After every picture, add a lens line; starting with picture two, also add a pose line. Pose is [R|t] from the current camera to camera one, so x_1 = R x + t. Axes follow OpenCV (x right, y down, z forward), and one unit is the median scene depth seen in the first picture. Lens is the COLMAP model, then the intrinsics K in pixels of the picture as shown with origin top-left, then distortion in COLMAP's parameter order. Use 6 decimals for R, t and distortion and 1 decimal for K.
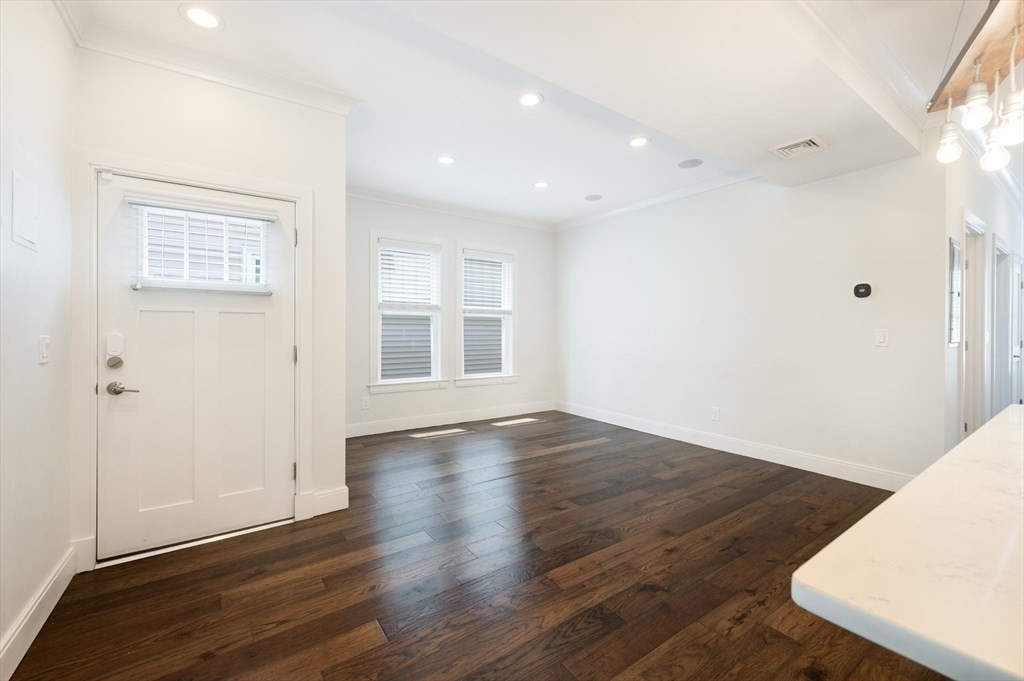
lens RADIAL K [[424.7, 0, 511.4], [0, 424.7, 336.6], [0, 0, 1]] dist [0.000057, 0.000014]
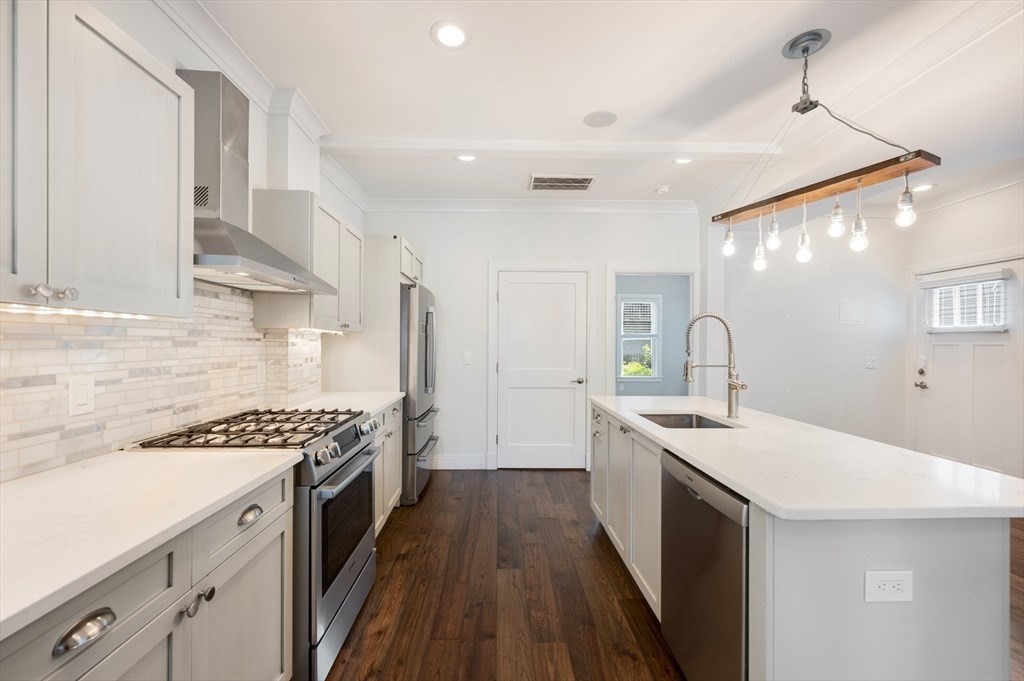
lens RADIAL K [[424.7, 0, 511.1], [0, 424.7, 339.3], [0, 0, 1]] dist [0.000057, 0.000014]
pose [[-0.545197, -0.005711, -0.838289, 1.660942], [-0.009319, 0.999956, -0.000751, -0.066671], [0.838256, 0.007403, -0.545226, 0.468025]]
